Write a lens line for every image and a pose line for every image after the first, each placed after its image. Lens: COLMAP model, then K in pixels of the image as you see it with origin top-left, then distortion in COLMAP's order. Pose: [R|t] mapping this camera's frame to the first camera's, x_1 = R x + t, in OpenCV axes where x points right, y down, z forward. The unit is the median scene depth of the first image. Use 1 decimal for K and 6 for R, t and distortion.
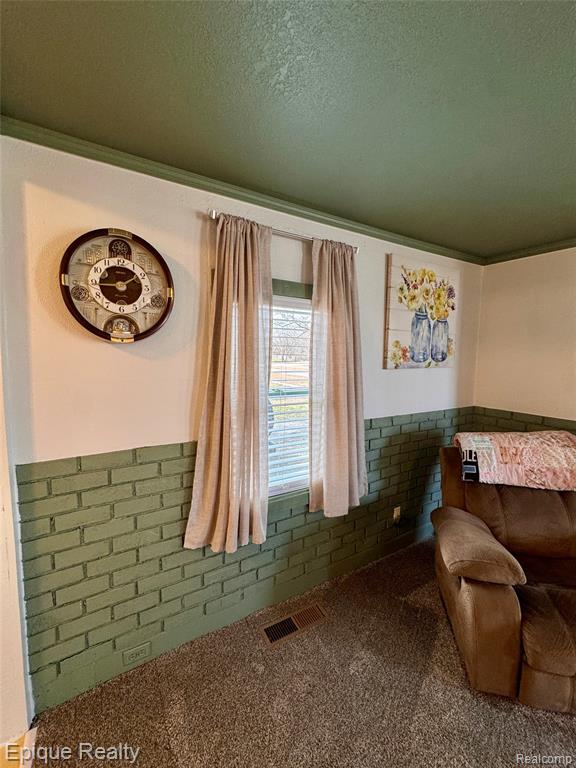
lens RADIAL K [[304.5, 0, 286.6], [0, 304.5, 386.8], [0, 0, 1]] dist [-0.004037, 0.000620]
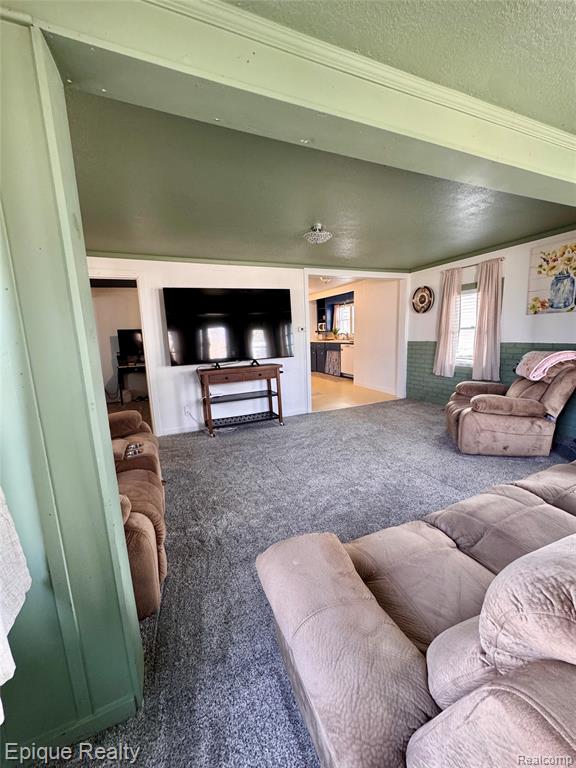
lens RADIAL K [[304.5, 0, 288.2], [0, 304.5, 383.8], [0, 0, 1]] dist [-0.004037, 0.000620]
pose [[-0.120198, 0.159517, -0.979850, 2.287603], [-0.054617, 0.984449, 0.166965, 0.117208], [0.991246, 0.073585, -0.109616, -0.152389]]
